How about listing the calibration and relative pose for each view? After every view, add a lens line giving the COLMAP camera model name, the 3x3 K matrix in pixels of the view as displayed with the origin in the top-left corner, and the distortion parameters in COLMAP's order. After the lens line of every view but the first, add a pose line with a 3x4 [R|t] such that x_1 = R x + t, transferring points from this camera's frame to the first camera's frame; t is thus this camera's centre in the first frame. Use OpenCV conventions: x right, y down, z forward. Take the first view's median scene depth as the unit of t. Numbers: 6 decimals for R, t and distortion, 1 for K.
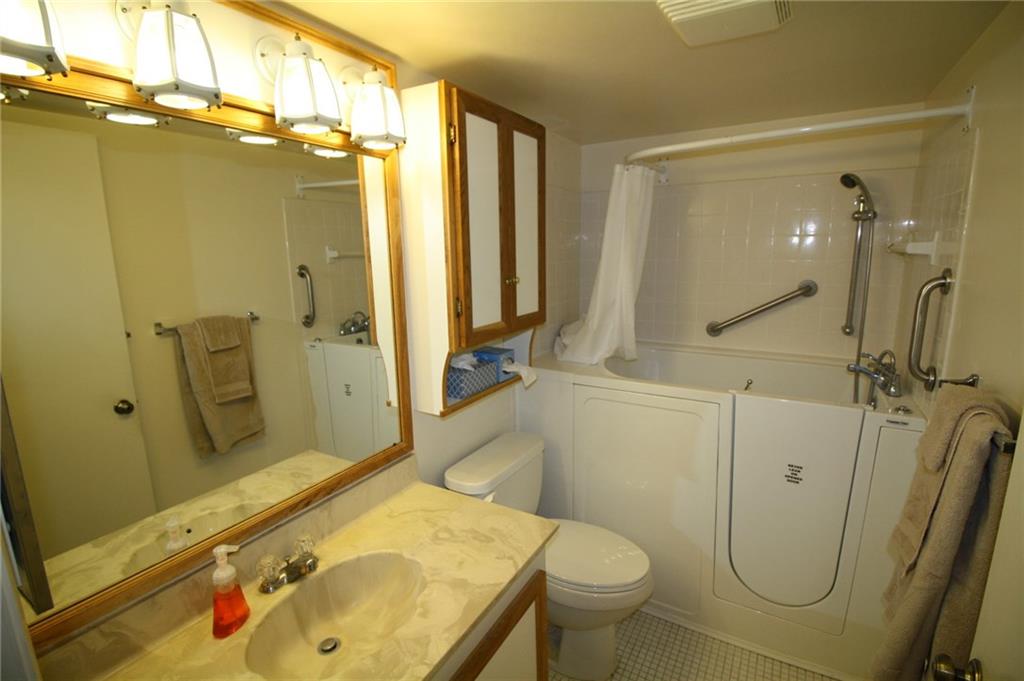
lens RADIAL K [[470.2, 0, 512.0], [0, 470.2, 340.5], [0, 0, 1]] dist [-0.000791, -0.010102]
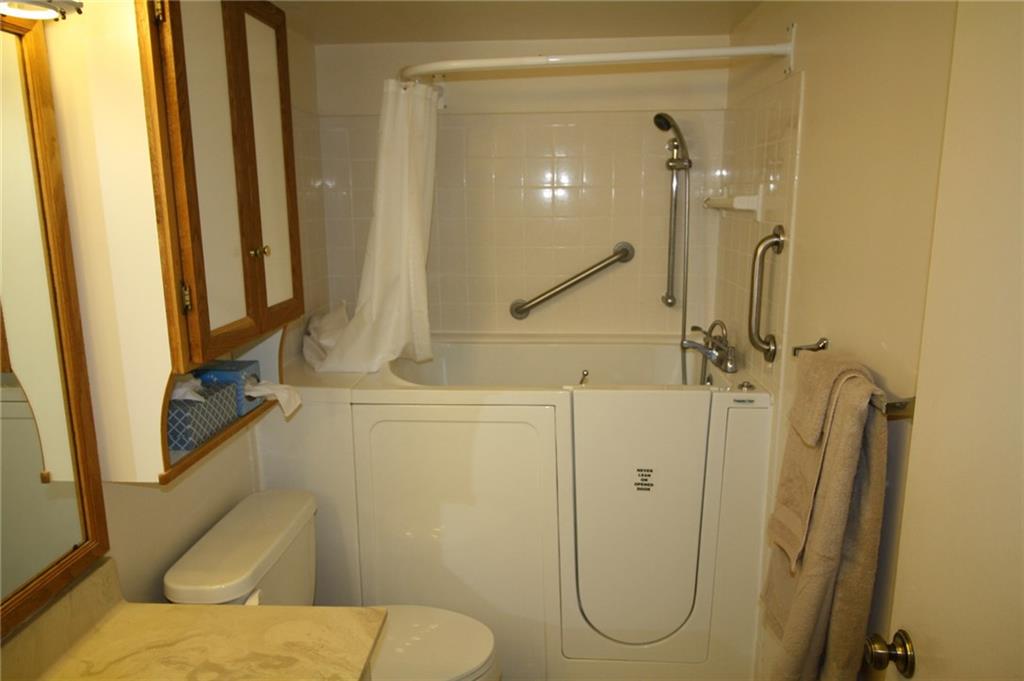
lens RADIAL K [[691.6, 0, 512.0], [0, 691.6, 340.5], [0, 0, 1]] dist [0.005624, -0.003585]
pose [[0.893914, -0.081783, 0.440714, -0.115016], [0.079651, 0.996549, 0.023371, -0.003065], [-0.441104, 0.014212, 0.897344, 0.019056]]
